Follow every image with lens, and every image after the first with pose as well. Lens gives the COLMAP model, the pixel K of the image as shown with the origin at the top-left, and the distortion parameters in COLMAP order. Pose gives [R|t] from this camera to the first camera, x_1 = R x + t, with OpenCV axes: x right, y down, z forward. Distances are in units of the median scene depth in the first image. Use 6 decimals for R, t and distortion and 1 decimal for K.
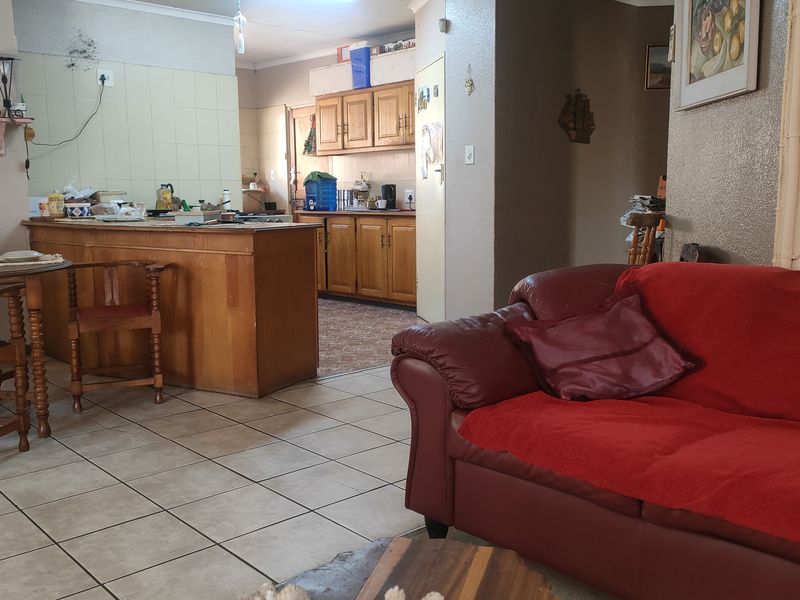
lens RADIAL K [[777.1, 0, 402.4], [0, 777.1, 300.2], [0, 0, 1]] dist [0.040879, 0.000000]
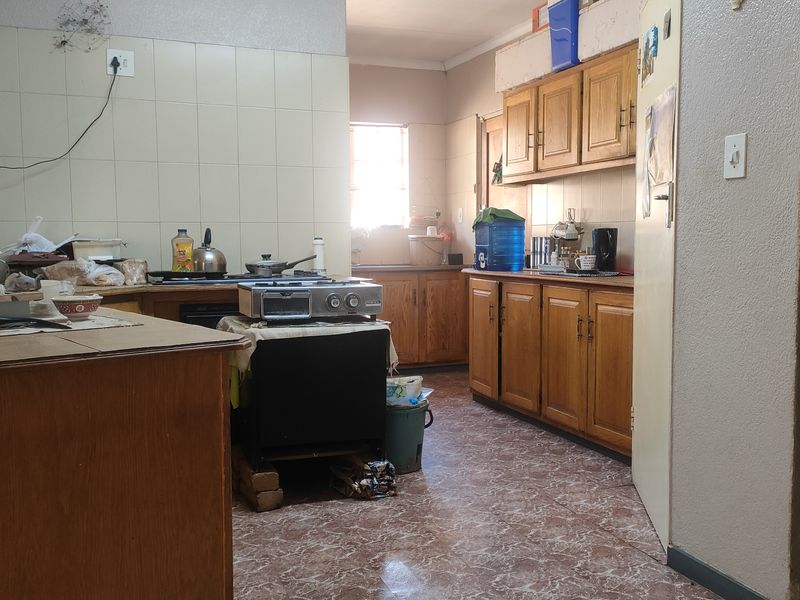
lens RADIAL K [[777.1, 0, 395.2], [0, 777.1, 301.2], [0, 0, 1]] dist [0.040879, 0.000000]
pose [[0.926280, 0.034042, -0.375296, 0.057371], [-0.054293, 0.997576, -0.043515, -0.061193], [0.372905, 0.060683, 0.925883, 0.409899]]
